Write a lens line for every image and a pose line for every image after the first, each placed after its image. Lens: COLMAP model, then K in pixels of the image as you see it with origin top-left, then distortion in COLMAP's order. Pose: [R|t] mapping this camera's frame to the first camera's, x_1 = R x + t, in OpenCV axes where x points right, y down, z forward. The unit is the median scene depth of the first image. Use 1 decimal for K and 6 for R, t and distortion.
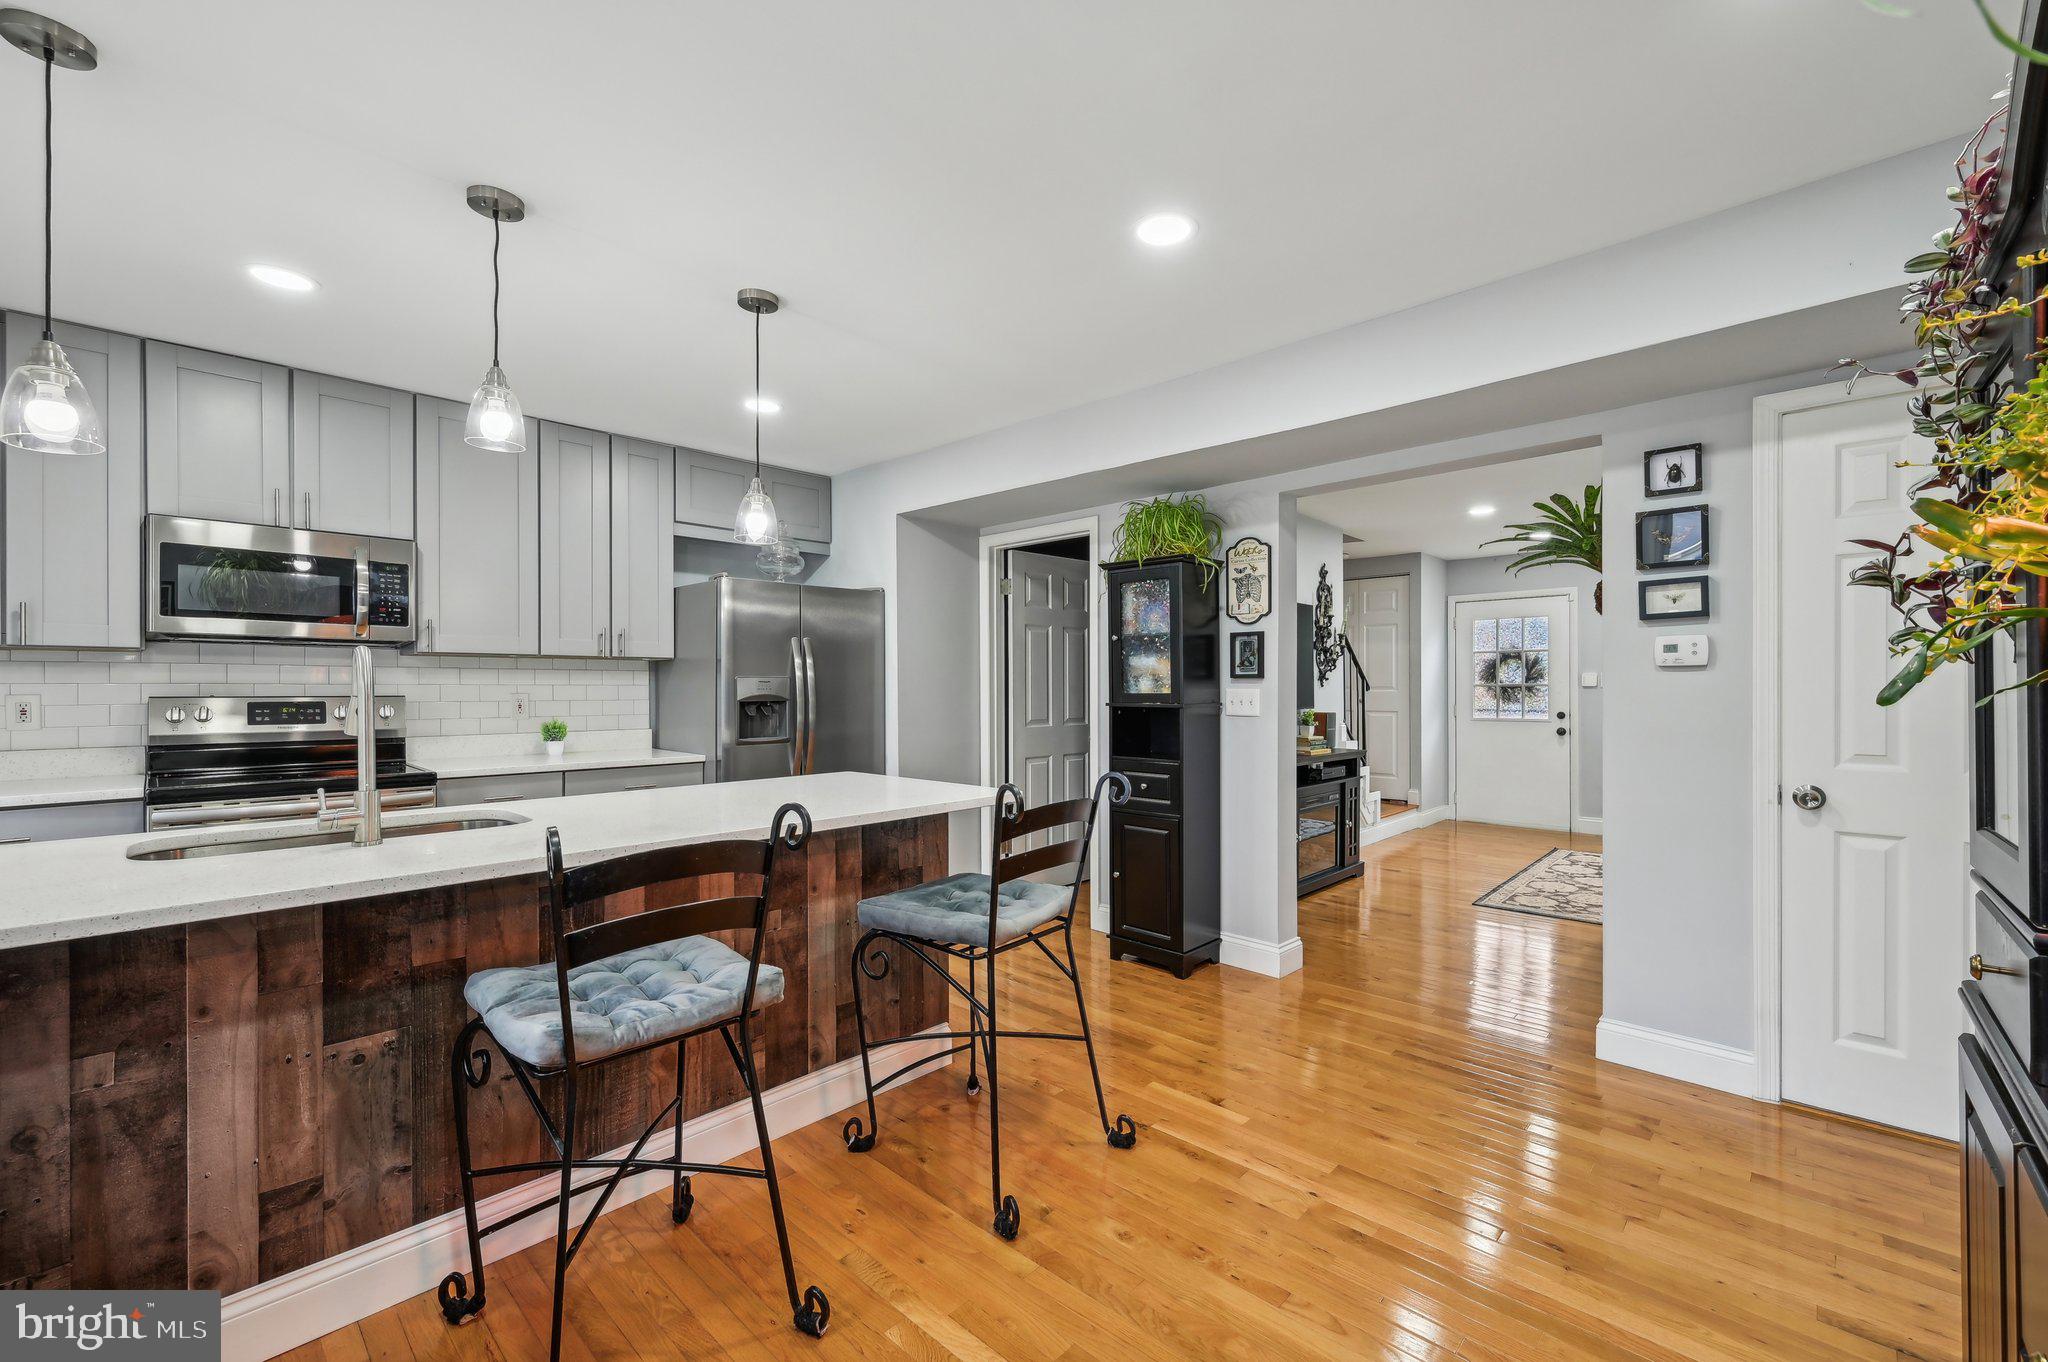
lens RADIAL K [[832.5, 0, 1020.9], [0, 832.5, 687.3], [0, 0, 1]] dist [0.000710, -0.000410]
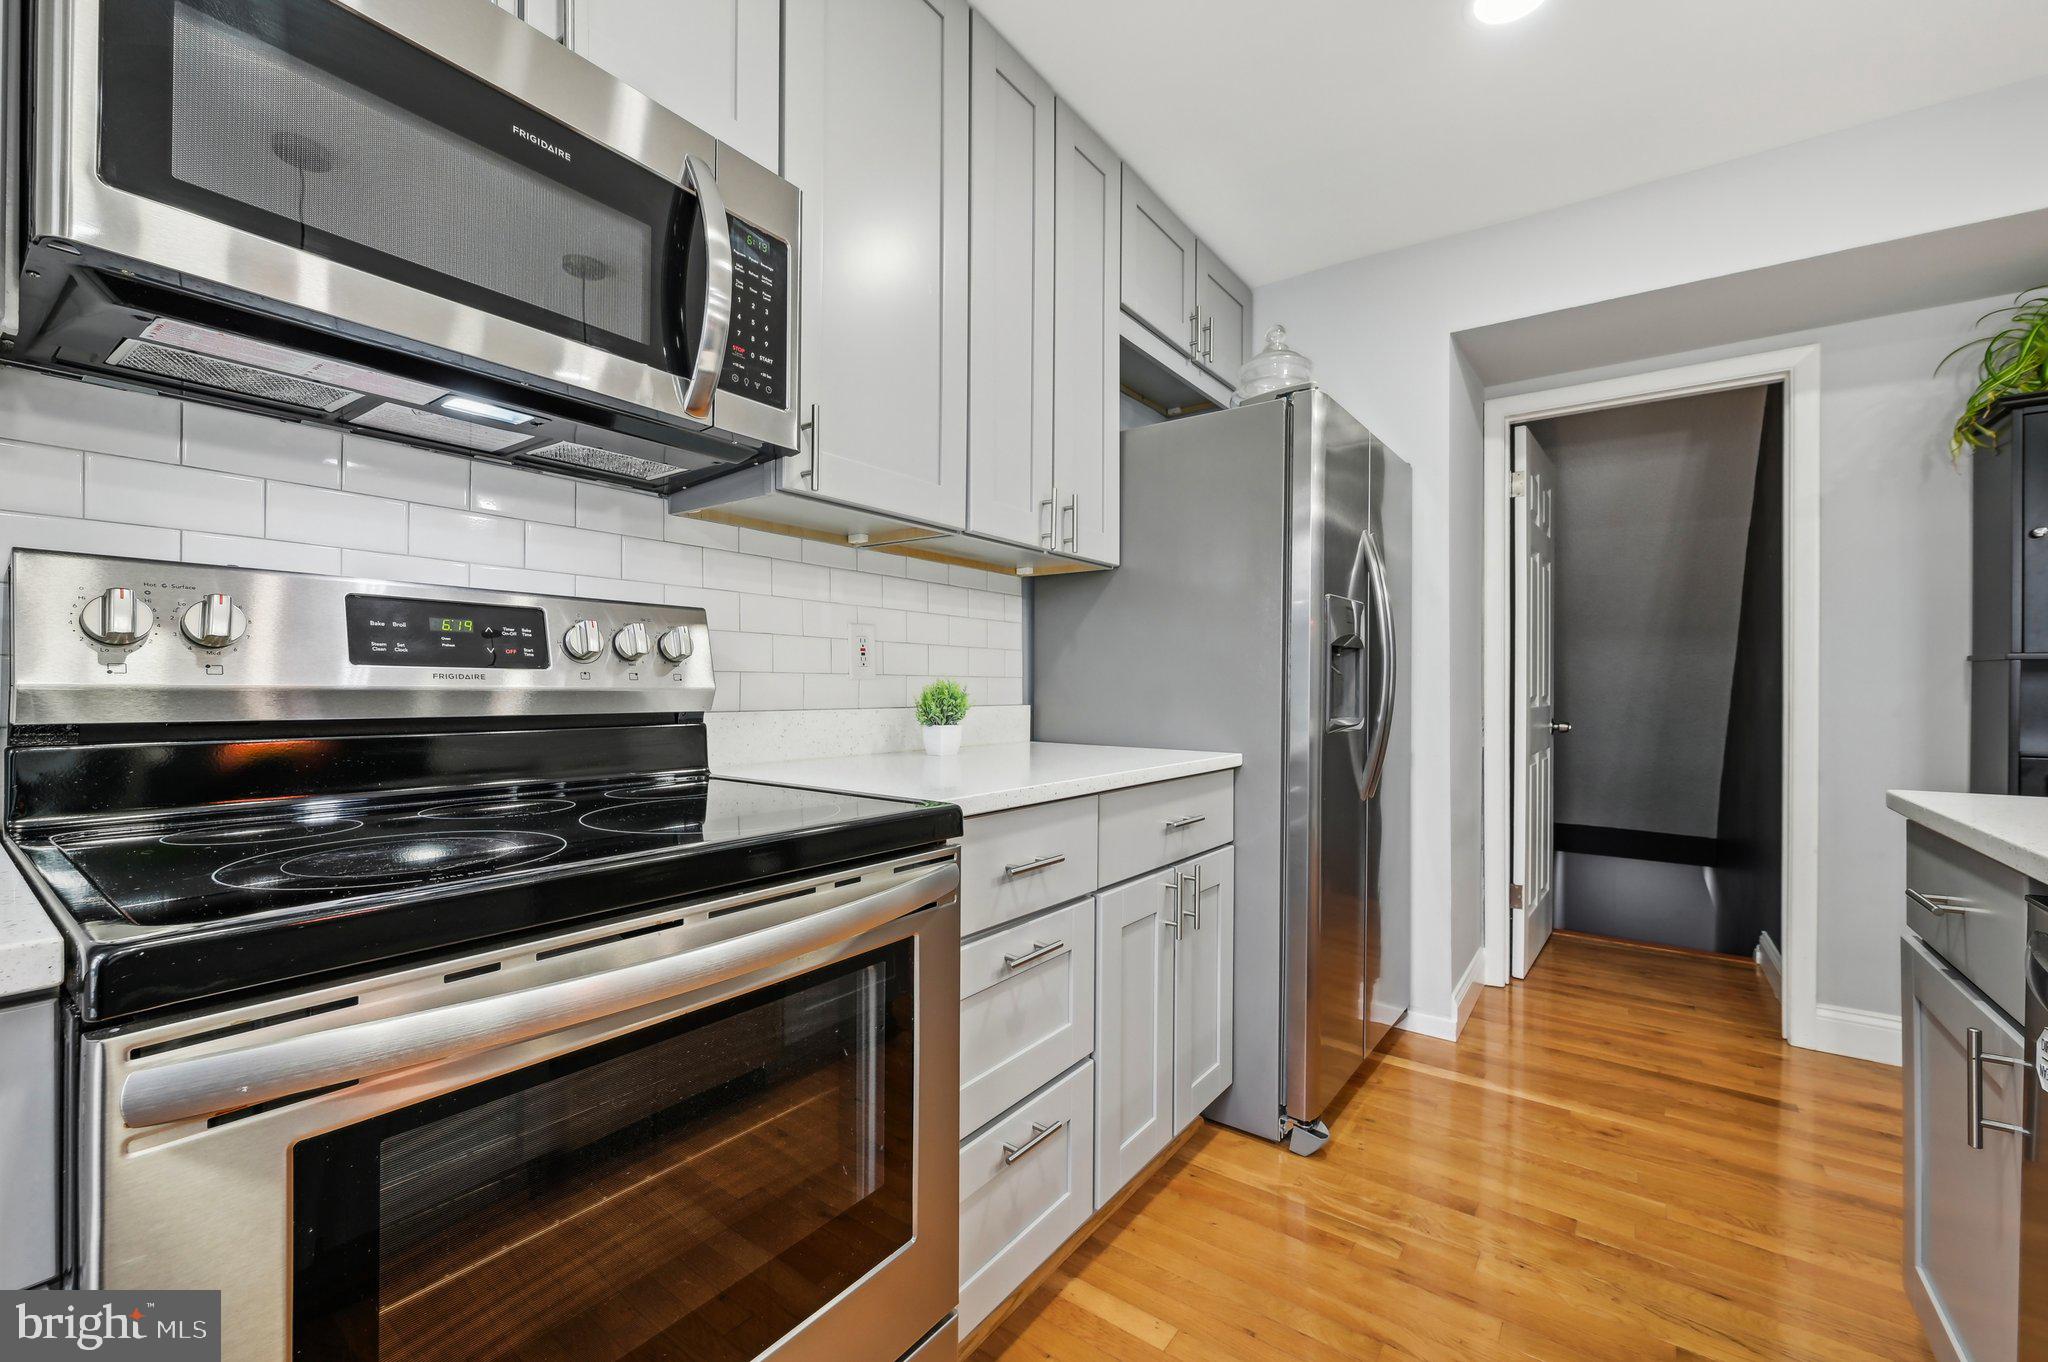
lens RADIAL K [[832.5, 0, 1024.2], [0, 832.5, 682.4], [0, 0, 1]] dist [0.000710, -0.000410]
pose [[0.991895, 0.008857, 0.126754, -0.664107], [-0.008816, 0.999961, -0.000888, 0.046828], [-0.126757, -0.000236, 0.991934, 0.605779]]
